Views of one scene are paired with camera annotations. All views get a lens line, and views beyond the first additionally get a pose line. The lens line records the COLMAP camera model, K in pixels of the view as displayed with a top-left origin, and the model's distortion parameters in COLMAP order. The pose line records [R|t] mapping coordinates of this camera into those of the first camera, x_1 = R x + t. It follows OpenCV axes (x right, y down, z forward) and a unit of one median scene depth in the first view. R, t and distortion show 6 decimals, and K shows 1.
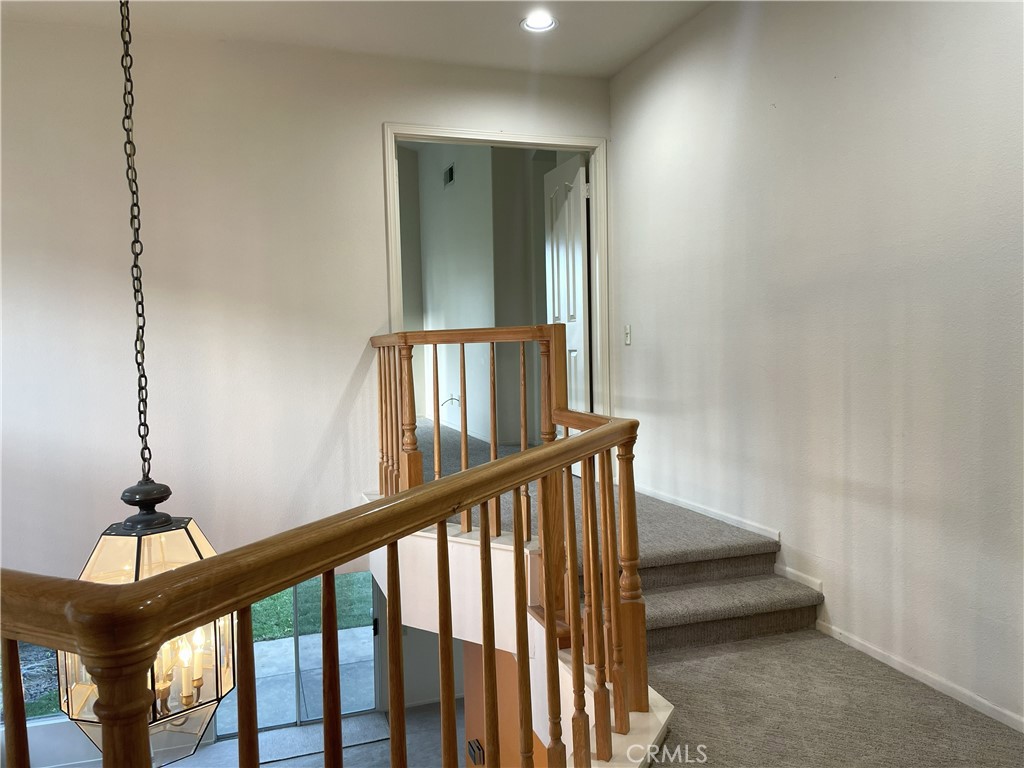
lens RADIAL K [[771.9, 0, 512.4], [0, 771.9, 374.9], [0, 0, 1]] dist [0.101589, -0.136295]
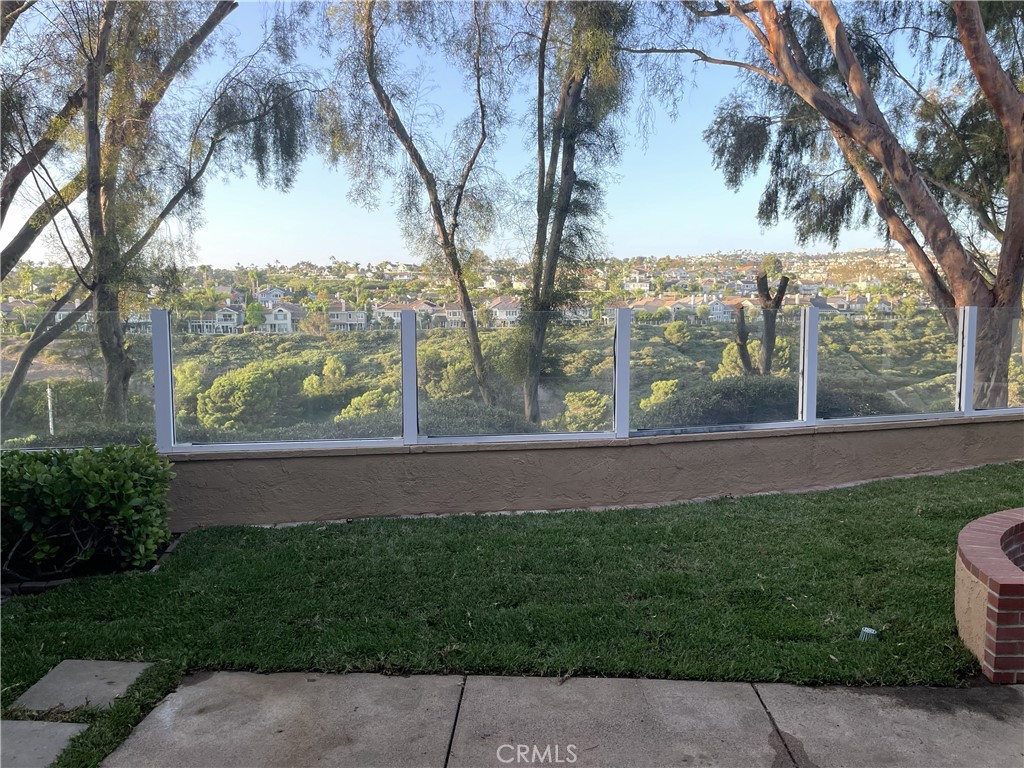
lens RADIAL K [[774.9, 0, 514.7], [0, 774.9, 374.5], [0, 0, 1]] dist [0.097841, -0.129283]
pose [[0.929623, 0.056142, -0.364211, -0.875178], [-0.037168, 0.997571, 0.058906, 1.120207], [0.366634, -0.041224, 0.929451, 4.178088]]
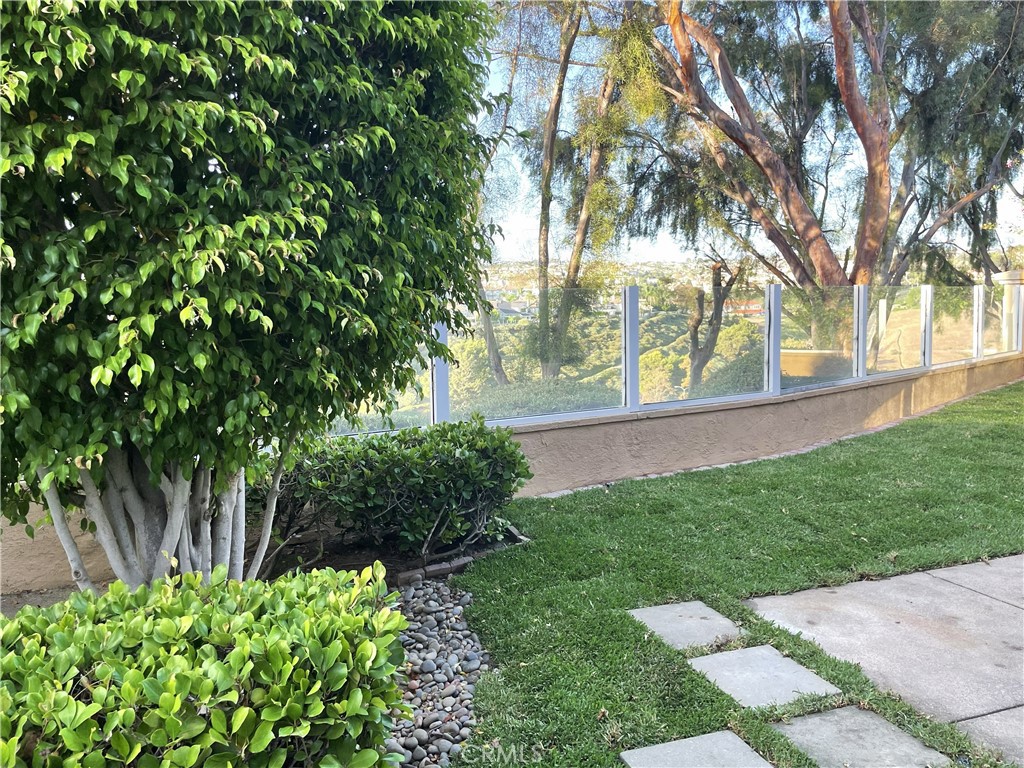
lens RADIAL K [[771.9, 0, 512.4], [0, 771.9, 374.9], [0, 0, 1]] dist [0.101589, -0.136295]
pose [[0.999851, 0.004519, 0.016673, -2.885957], [-0.005218, 0.999098, 0.042138, 1.295773], [-0.016467, -0.042219, 0.998973, 3.606773]]
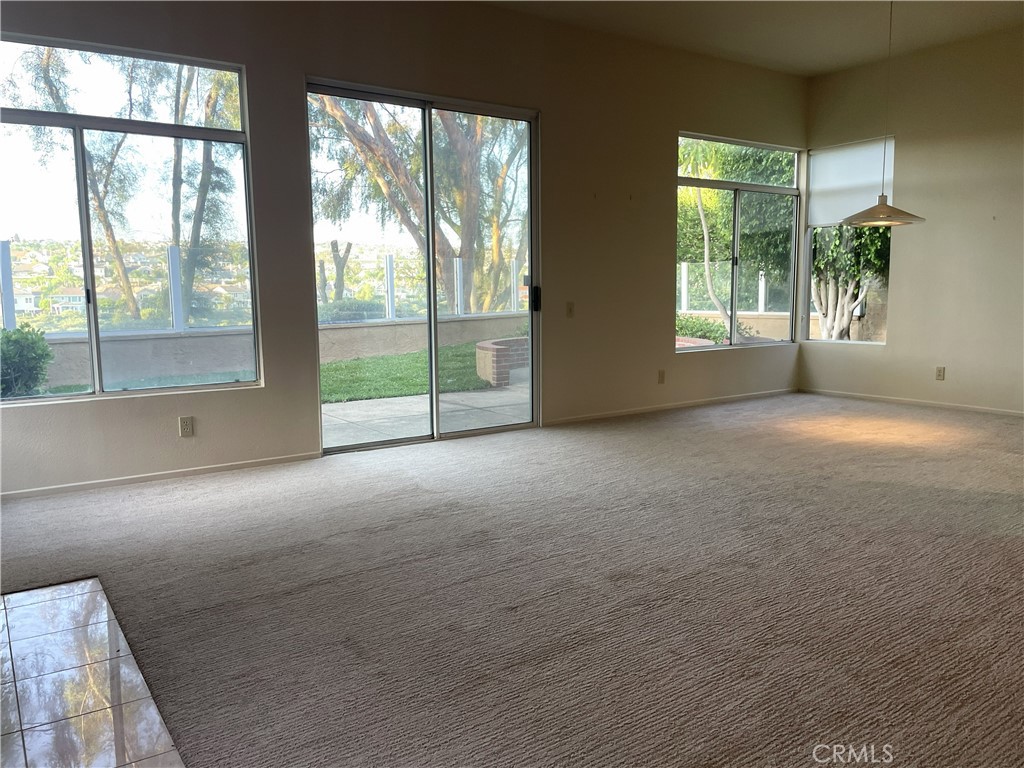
lens RADIAL K [[771.9, 0, 512.4], [0, 771.9, 374.9], [0, 0, 1]] dist [0.101589, -0.136295]
pose [[0.962361, -0.017016, 0.271242, -1.668523], [0.000155, 0.998072, 0.062062, 1.546117], [-0.271775, -0.059684, 0.960508, 1.659338]]
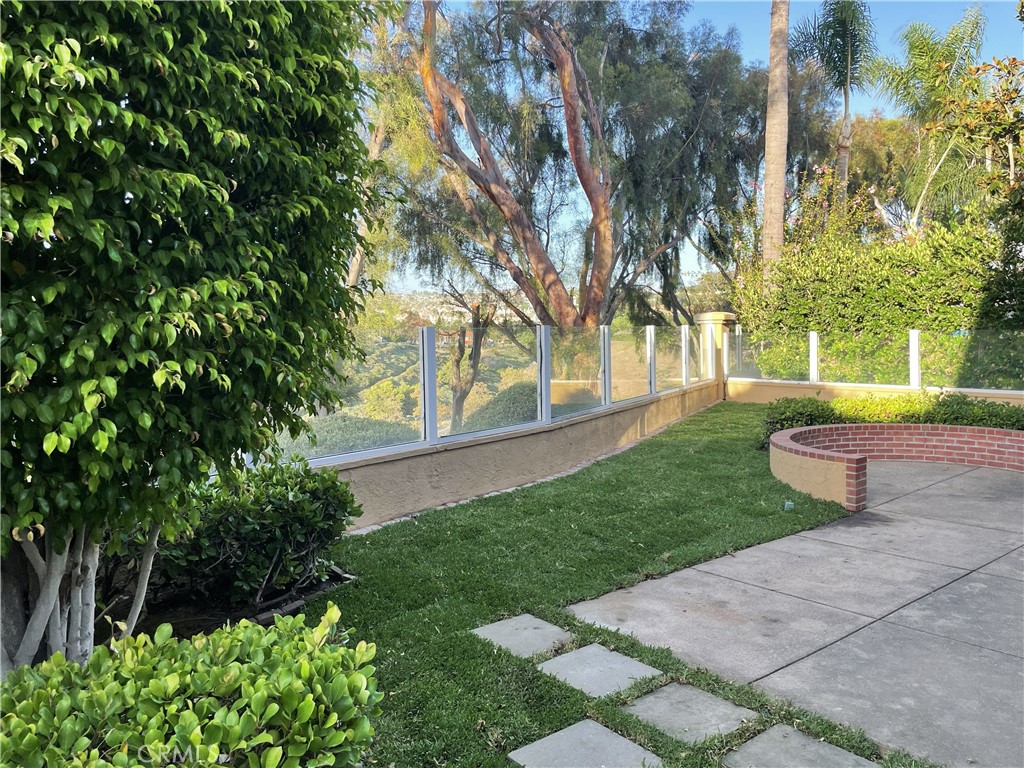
lens RADIAL K [[771.9, 0, 512.4], [0, 771.9, 374.9], [0, 0, 1]] dist [0.101589, -0.136295]
pose [[0.934575, -0.010261, 0.355617, -3.204012], [0.009304, 0.999947, 0.004400, 1.262176], [-0.355644, -0.000804, 0.934621, 3.505640]]
